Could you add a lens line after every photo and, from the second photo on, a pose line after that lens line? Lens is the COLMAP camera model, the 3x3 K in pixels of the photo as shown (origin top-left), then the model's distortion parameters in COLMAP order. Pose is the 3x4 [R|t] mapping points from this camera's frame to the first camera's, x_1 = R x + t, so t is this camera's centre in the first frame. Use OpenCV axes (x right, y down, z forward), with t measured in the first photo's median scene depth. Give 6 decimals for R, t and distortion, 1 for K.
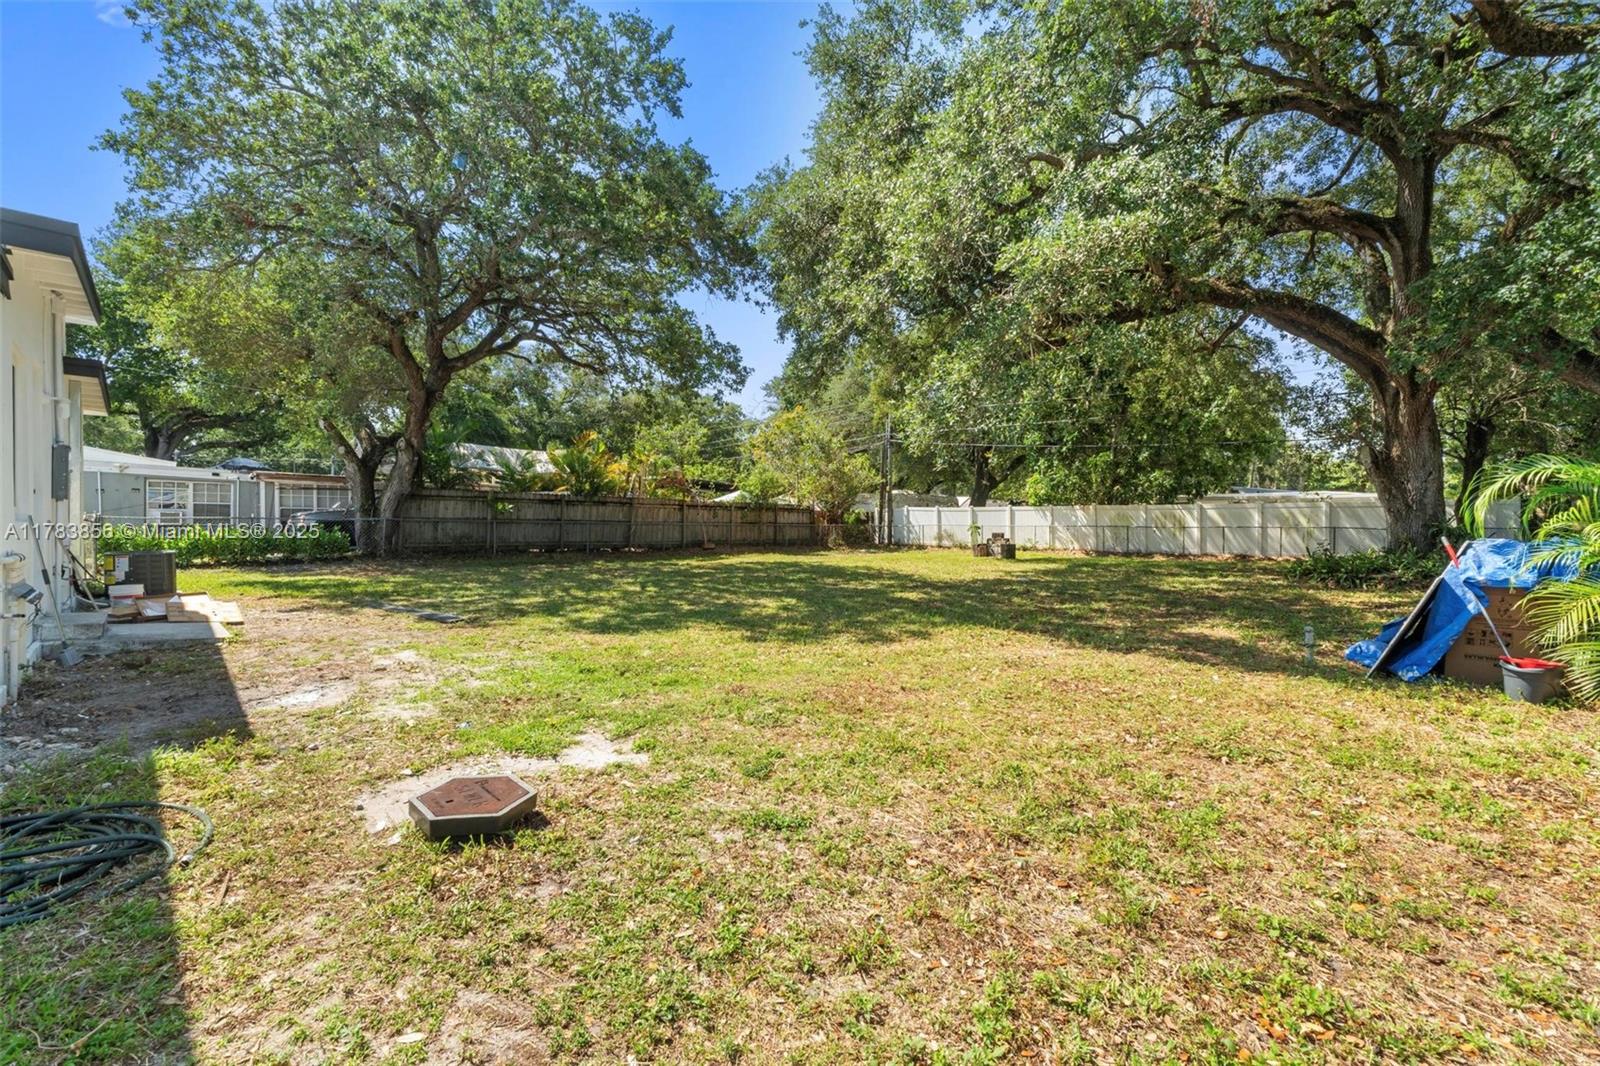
lens RADIAL K [[682.6, 0, 801.0], [0, 682.6, 533.2], [0, 0, 1]] dist [0.000914, 0.000079]
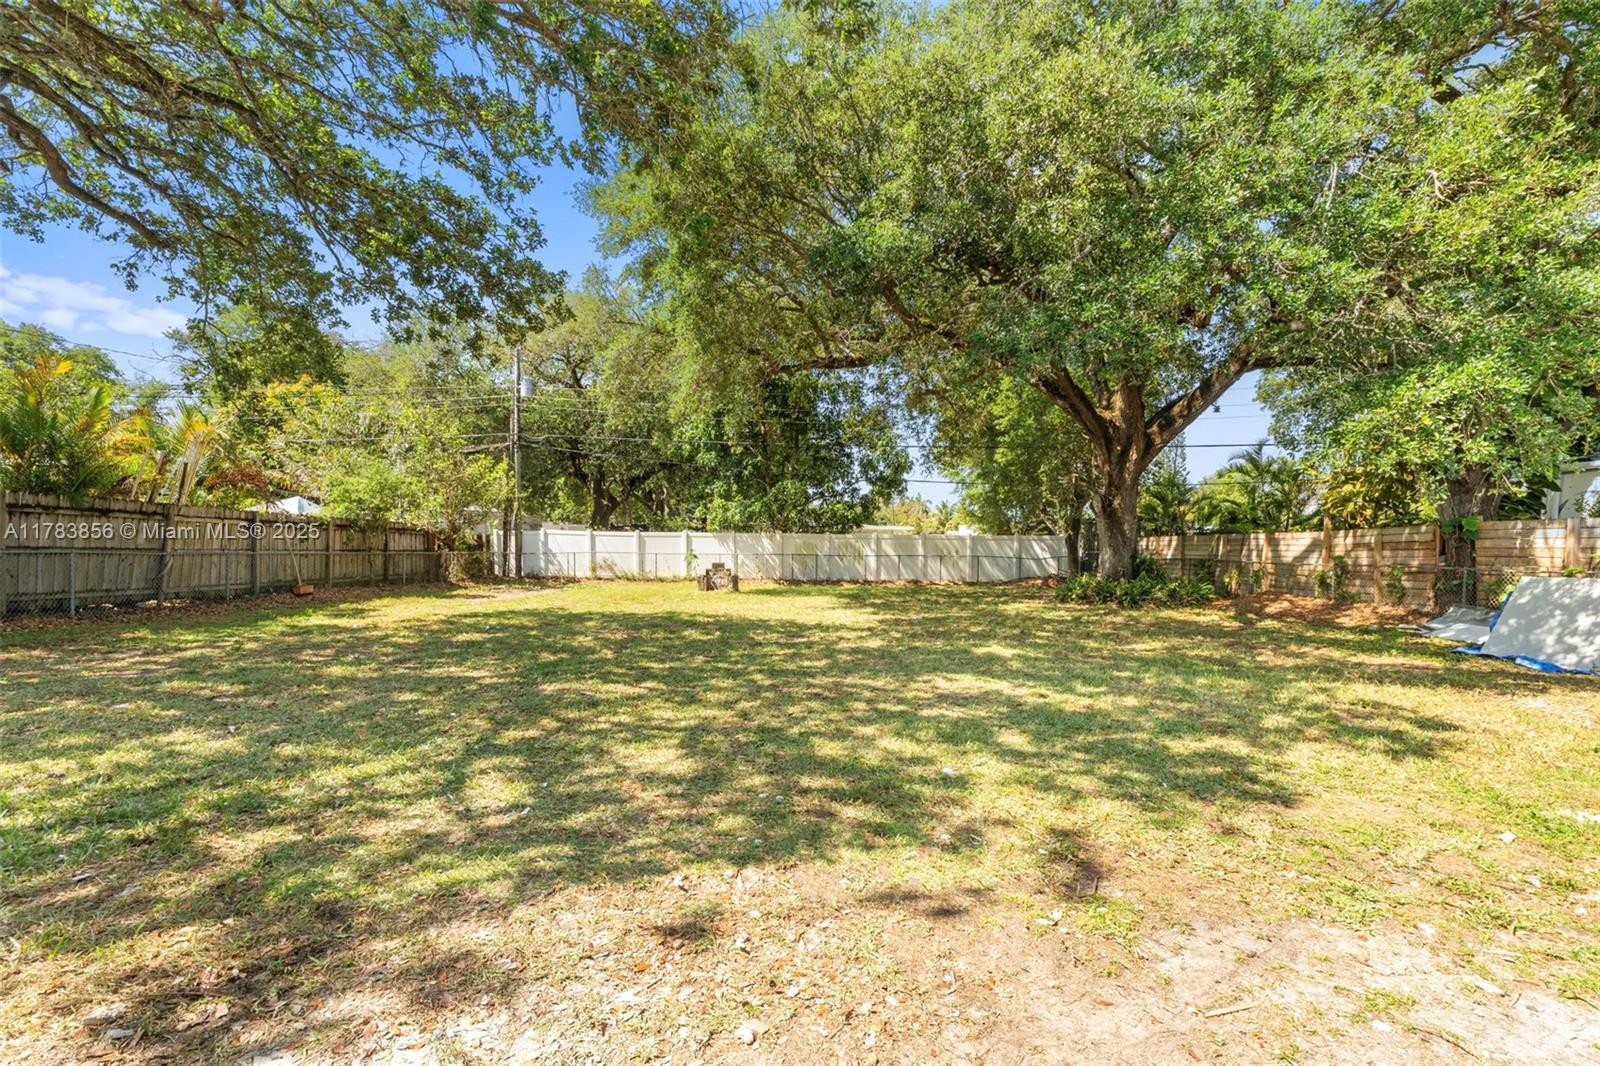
lens RADIAL K [[682.6, 0, 799.6], [0, 682.6, 539.0], [0, 0, 1]] dist [0.000914, 0.000079]
pose [[0.666988, 0.013691, 0.744943, -0.293033], [0.003667, 0.999759, -0.021658, -0.011586], [-0.745059, 0.017178, 0.666777, 0.292229]]
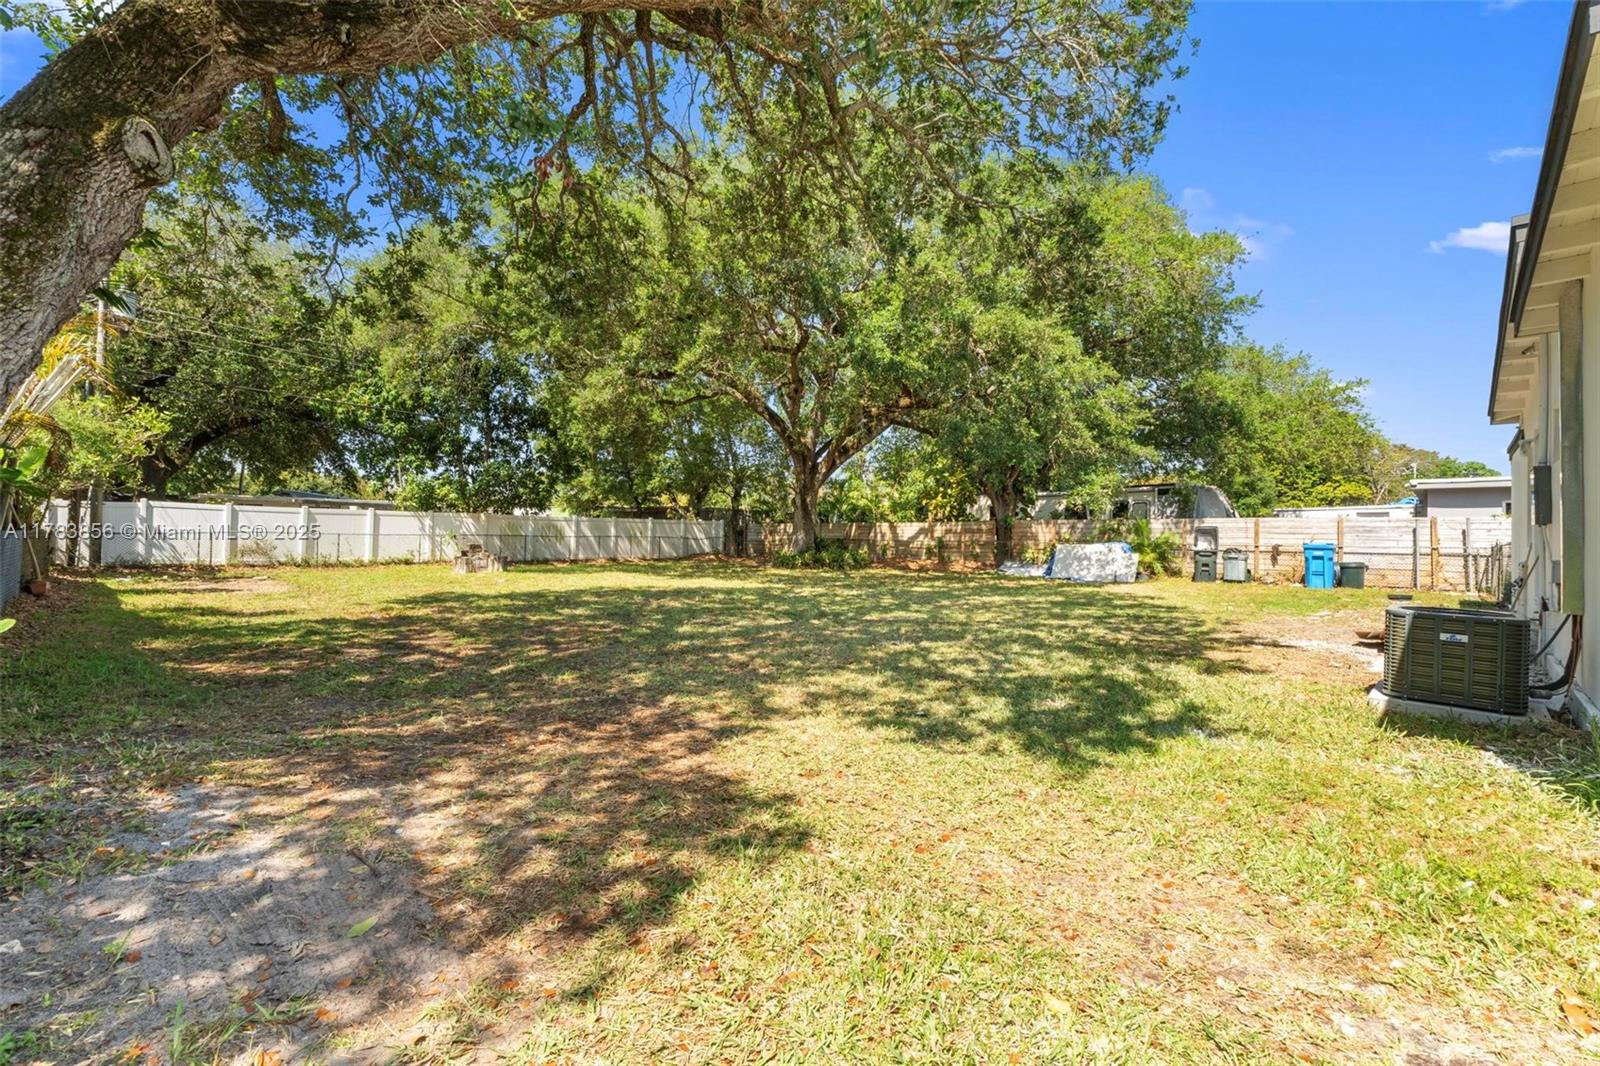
lens RADIAL K [[682.6, 0, 801.8], [0, 682.6, 532.2], [0, 0, 1]] dist [0.000914, 0.000079]
pose [[-0.094401, 0.001943, 0.995532, -0.567124], [-0.000089, 0.999998, -0.001960, -0.013046], [-0.995534, -0.000274, -0.094400, 0.611322]]
